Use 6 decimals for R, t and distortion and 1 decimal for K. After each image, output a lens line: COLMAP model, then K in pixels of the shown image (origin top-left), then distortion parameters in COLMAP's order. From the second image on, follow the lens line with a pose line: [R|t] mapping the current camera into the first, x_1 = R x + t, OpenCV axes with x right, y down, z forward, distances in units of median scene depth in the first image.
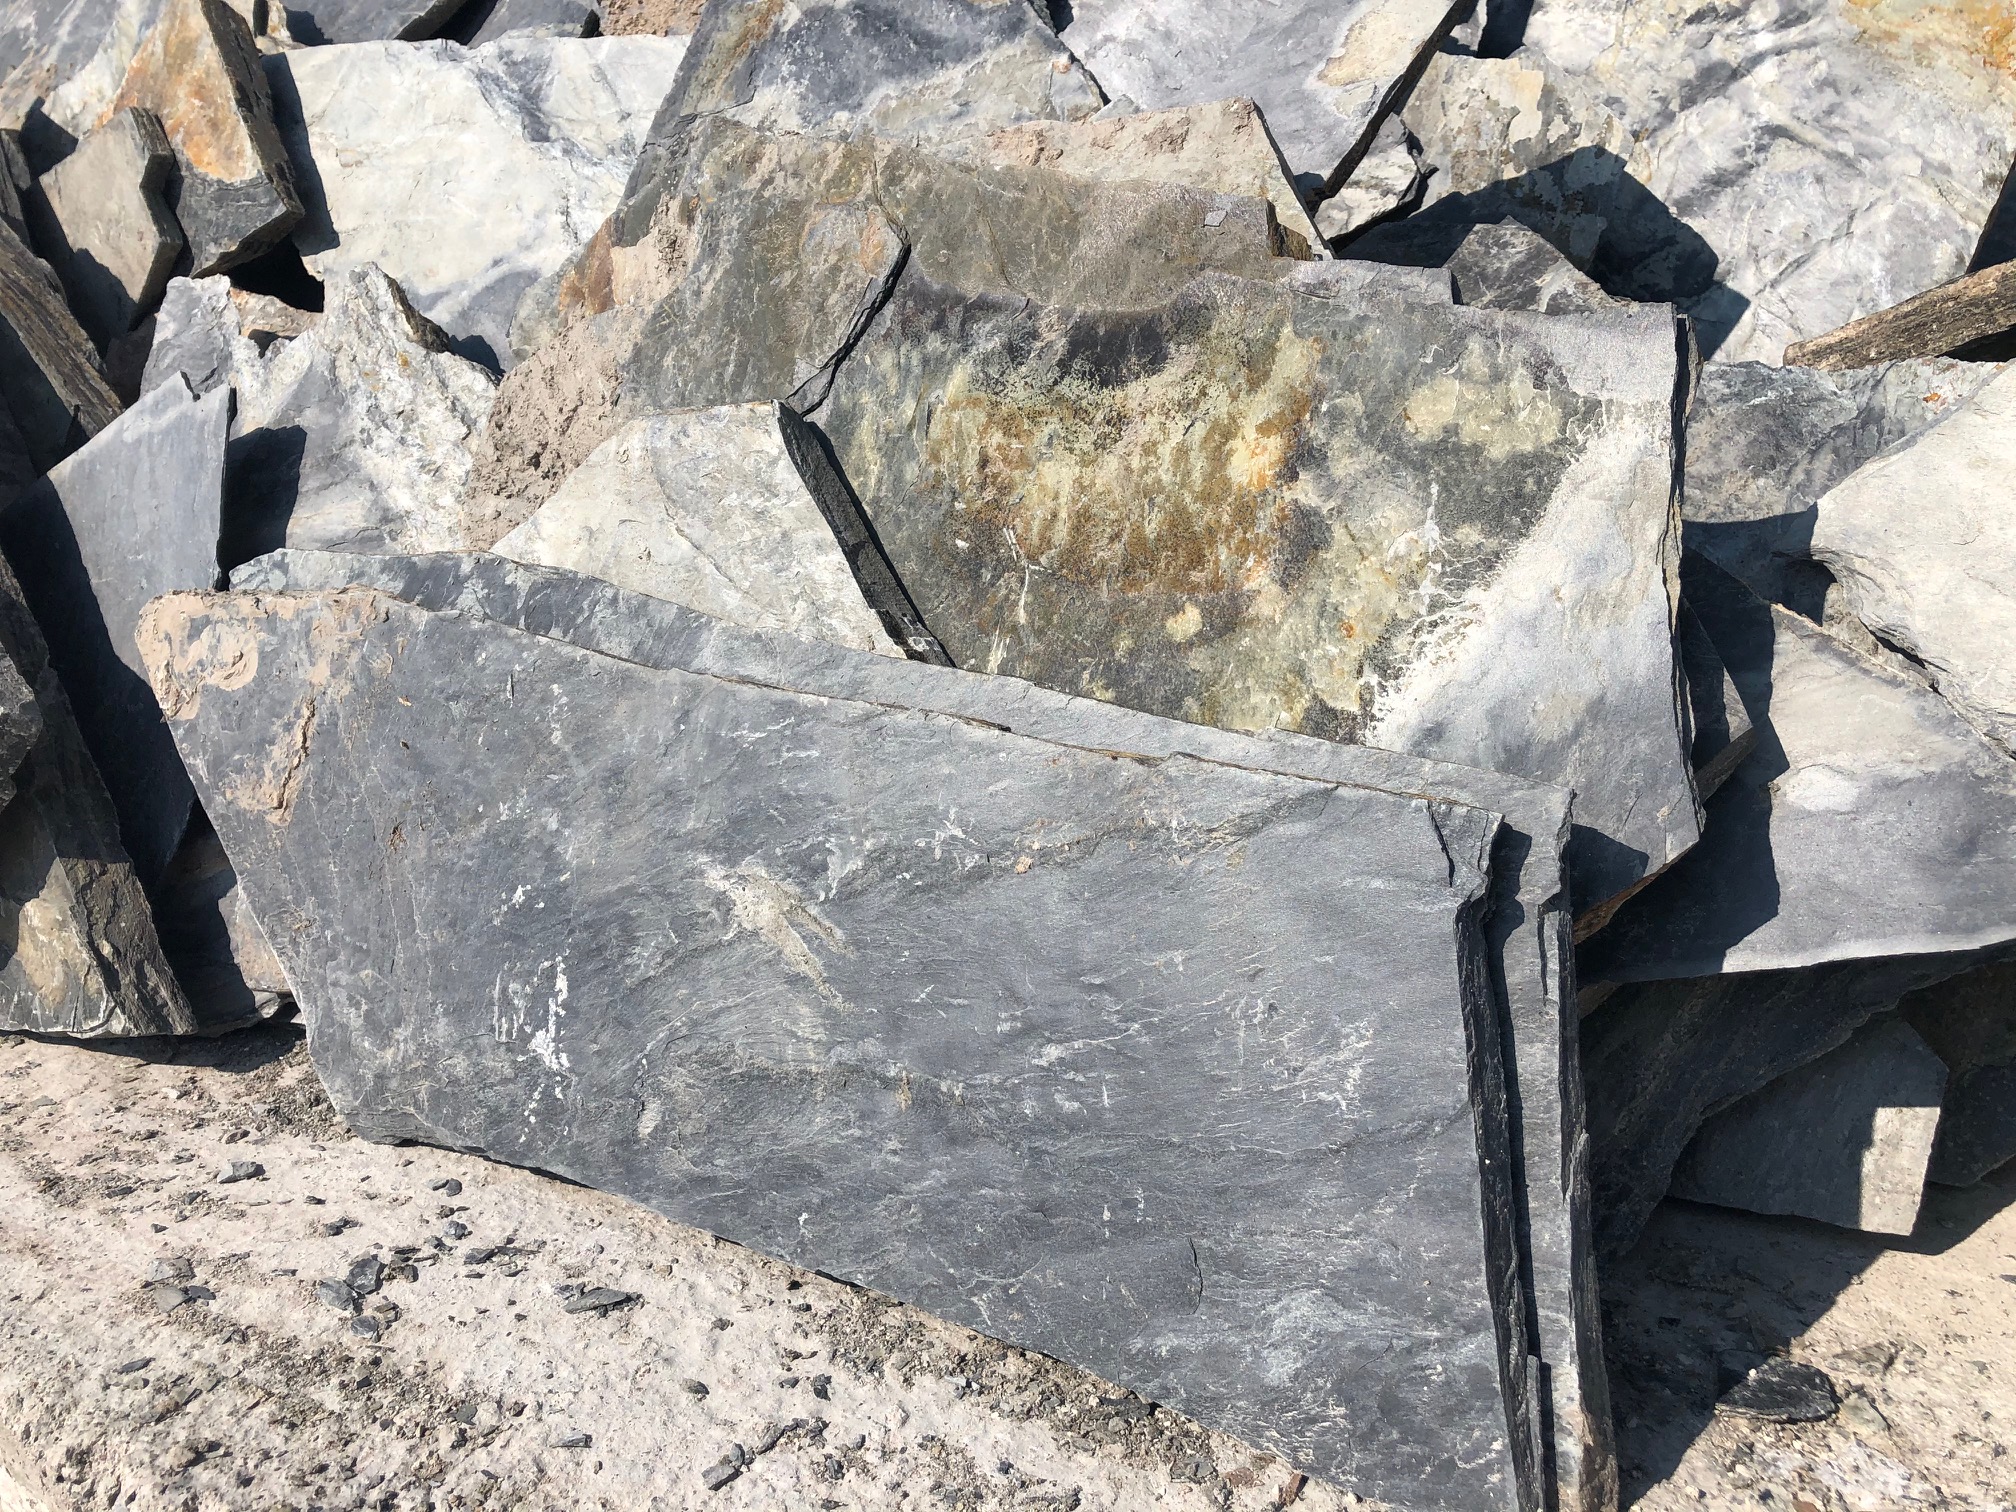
lens RADIAL K [[1727.6, 0, 962.7], [0, 1727.6, 784.1], [0, 0, 1]] dist [0.042570, -0.071285]
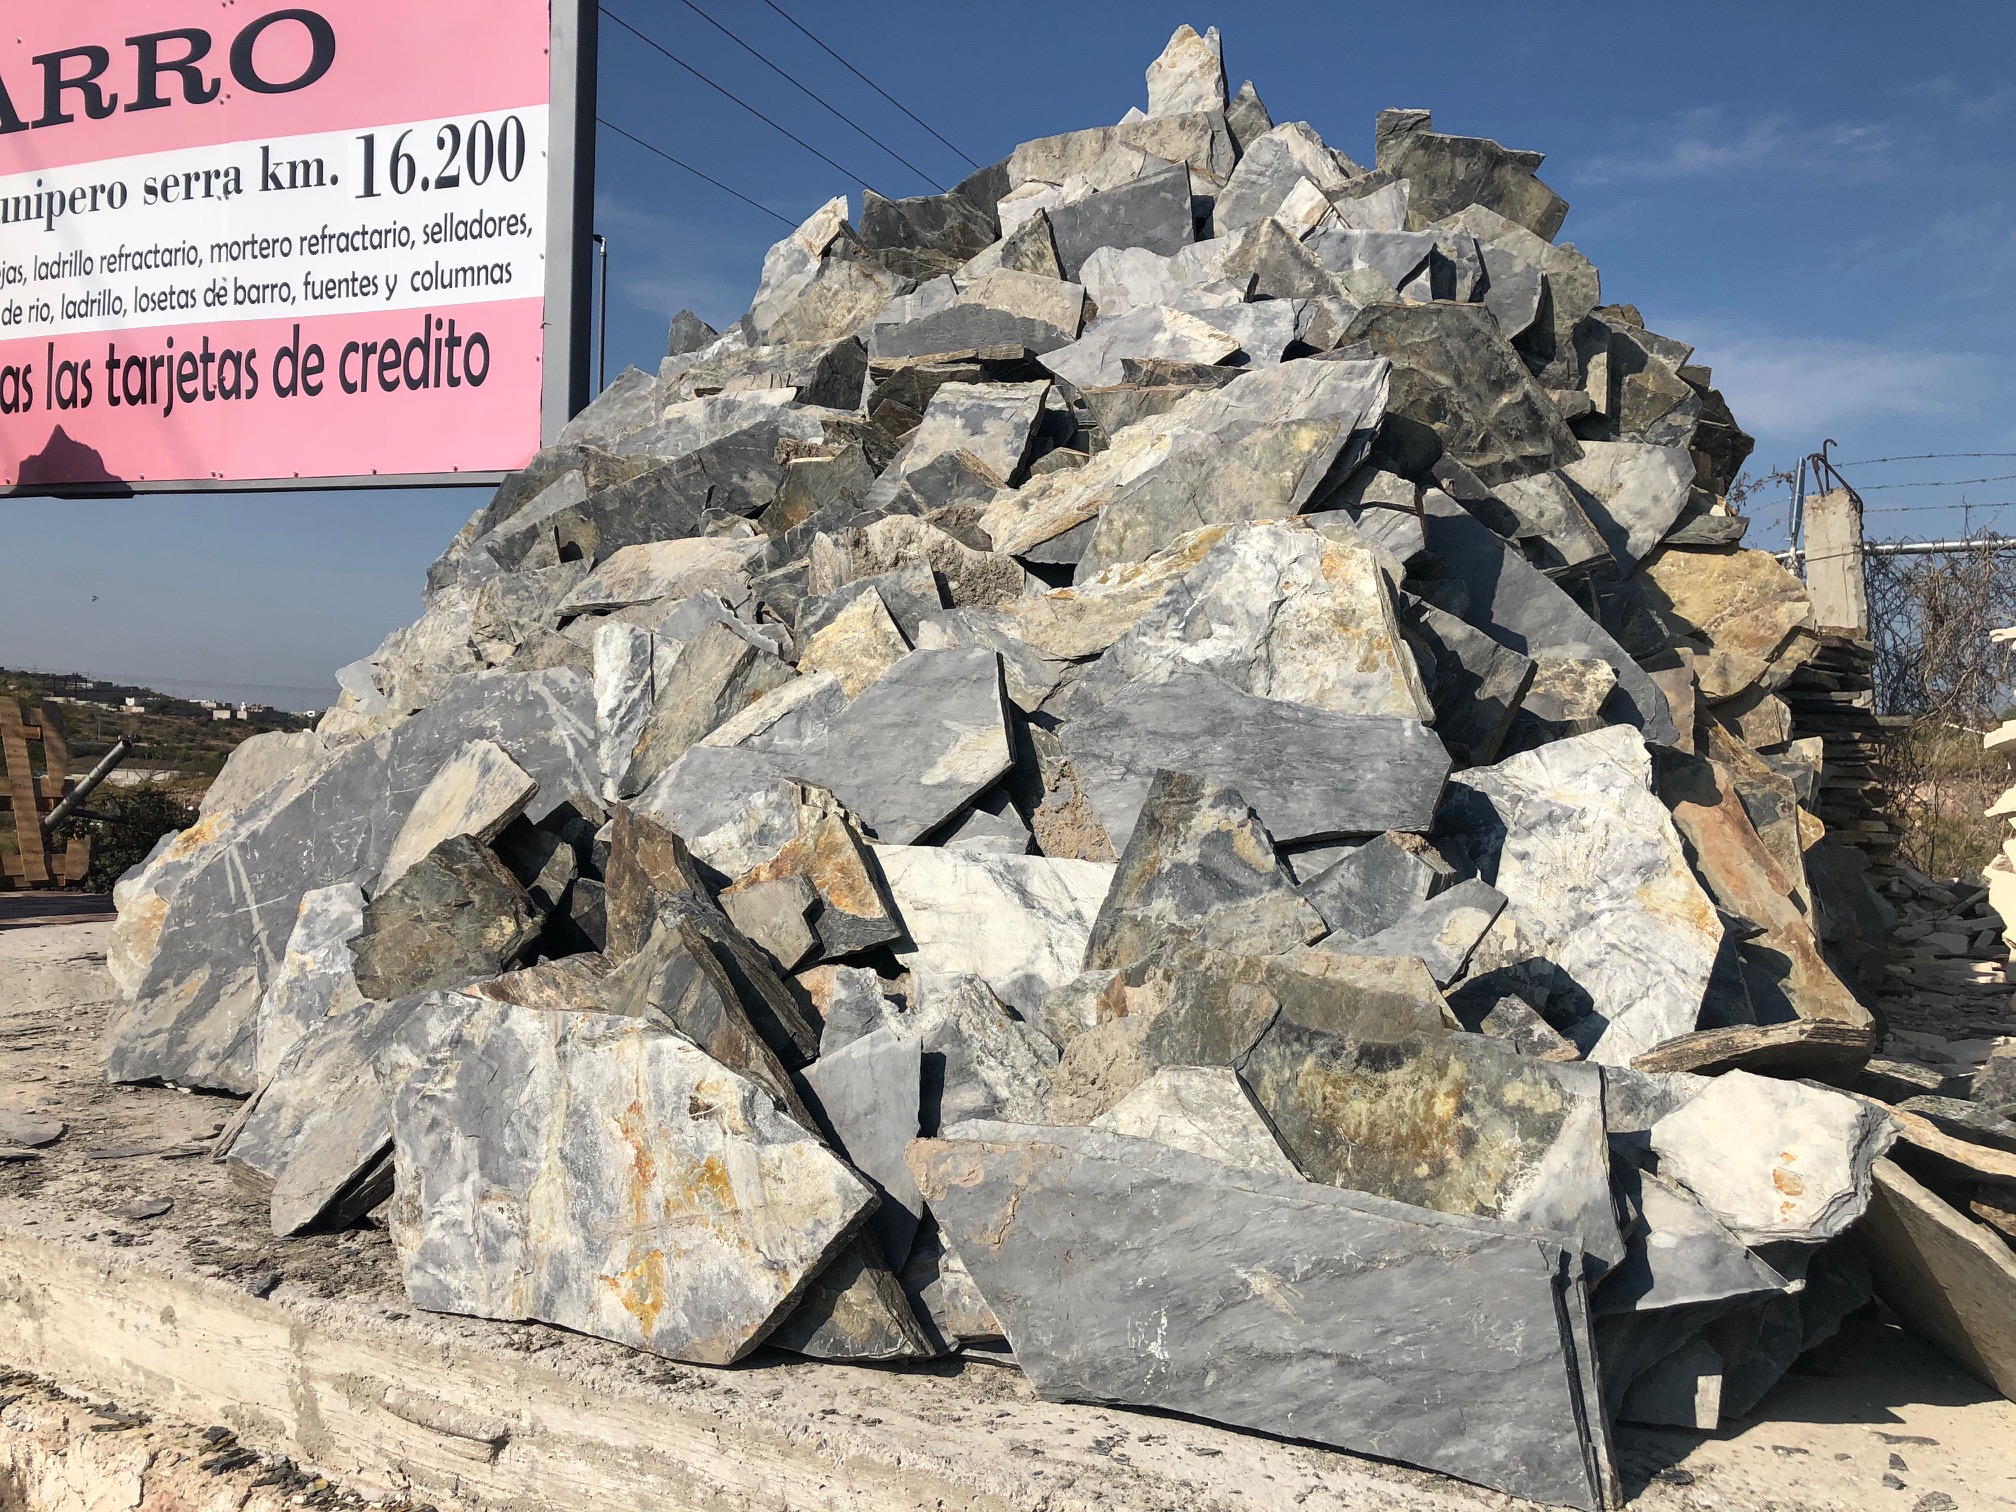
lens RADIAL K [[1707.0, 0, 997.3], [0, 1707.0, 760.0], [0, 0, 1]] dist [0.033756, -0.016273]
pose [[0.993568, 0.038625, 0.106444, -0.735395], [-0.007947, 0.961494, -0.274710, 0.023878], [-0.112956, 0.272098, 0.955617, -1.420458]]
